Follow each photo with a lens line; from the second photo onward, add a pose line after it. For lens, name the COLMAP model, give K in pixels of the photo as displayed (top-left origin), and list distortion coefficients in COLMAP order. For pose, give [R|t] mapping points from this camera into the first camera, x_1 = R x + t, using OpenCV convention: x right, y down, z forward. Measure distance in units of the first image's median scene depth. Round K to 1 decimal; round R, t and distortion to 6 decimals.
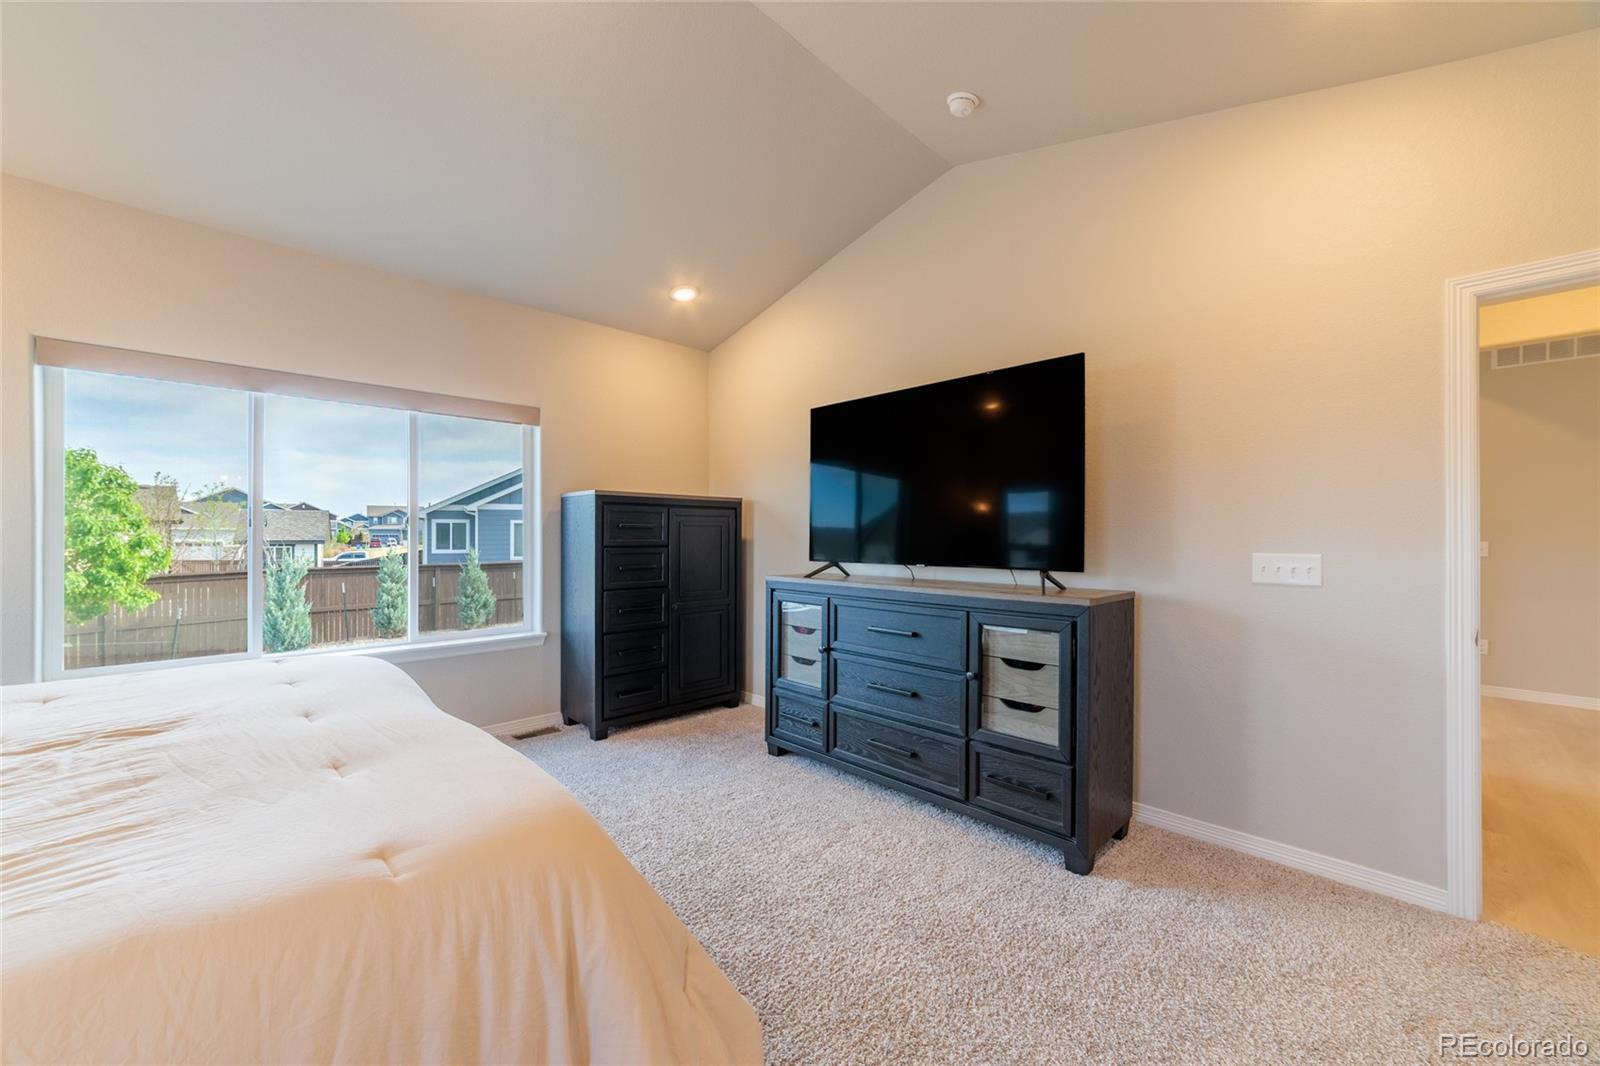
lens RADIAL K [[608.1, 0, 795.2], [0, 608.1, 534.0], [0, 0, 1]] dist [-0.026331, 0.011421]
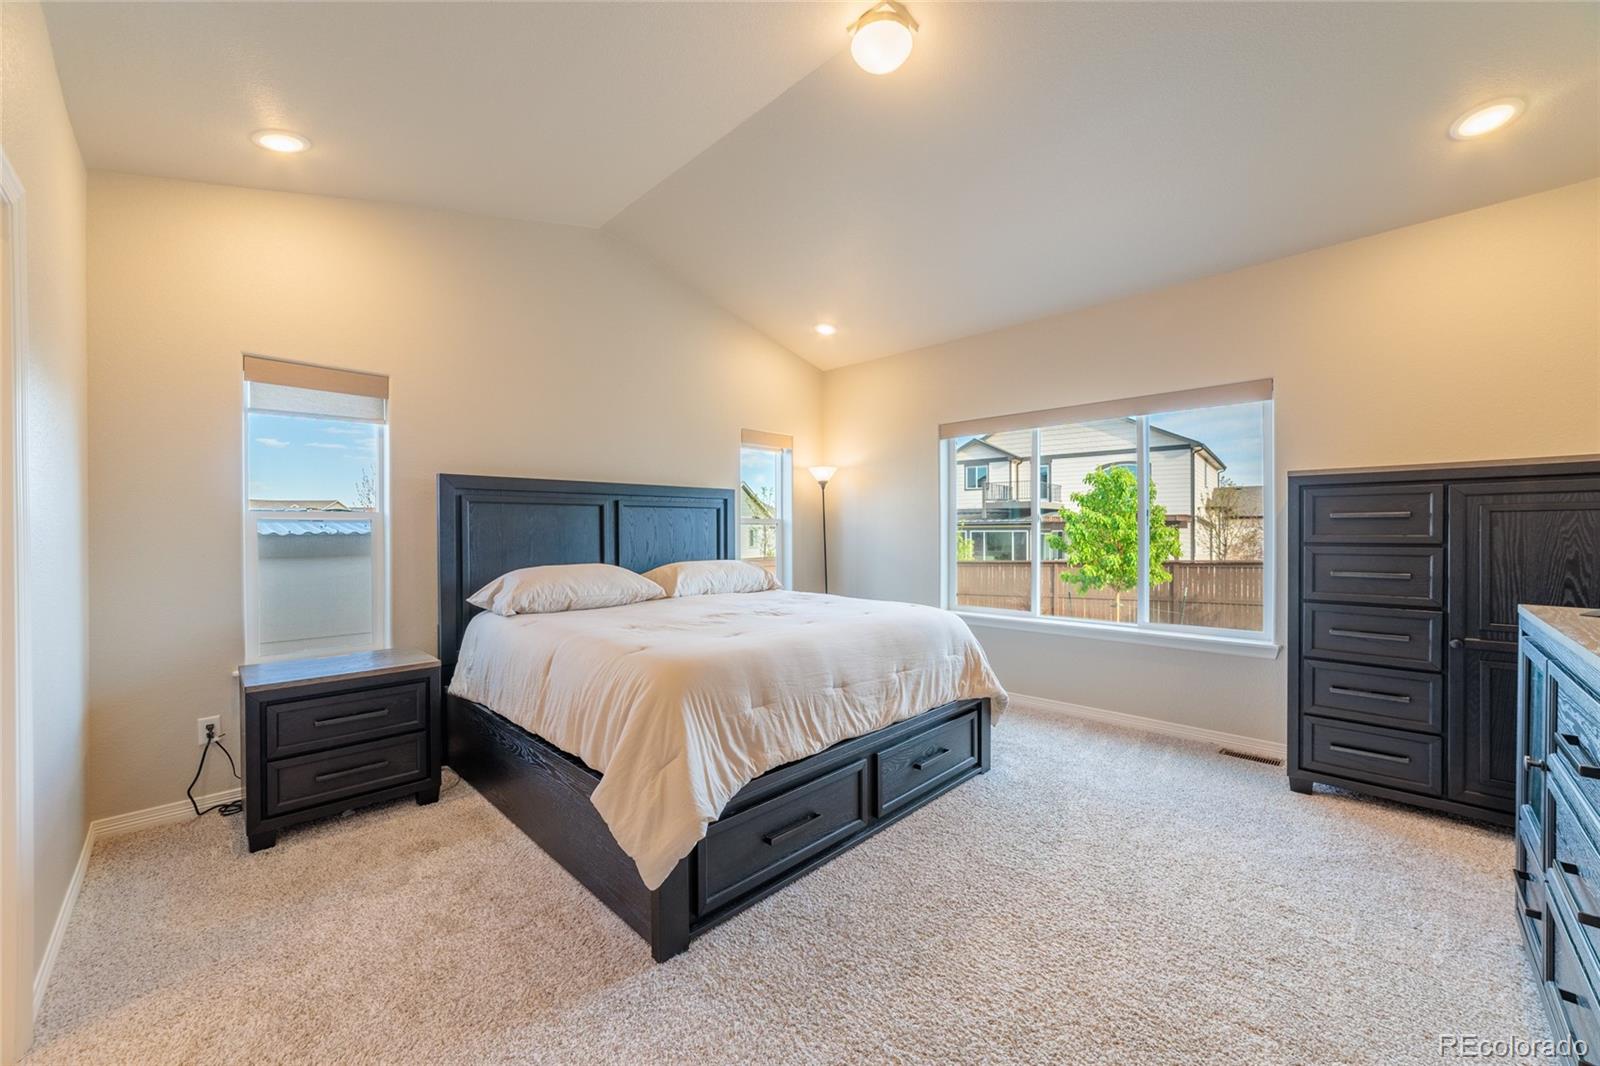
lens RADIAL K [[608.1, 0, 795.2], [0, 608.1, 534.0], [0, 0, 1]] dist [-0.026331, 0.011421]
pose [[0.014786, 0.005877, -0.999873, 0.428337], [0.004756, 0.999971, 0.005948, 0.001284], [0.999879, -0.004843, 0.014758, 0.338195]]
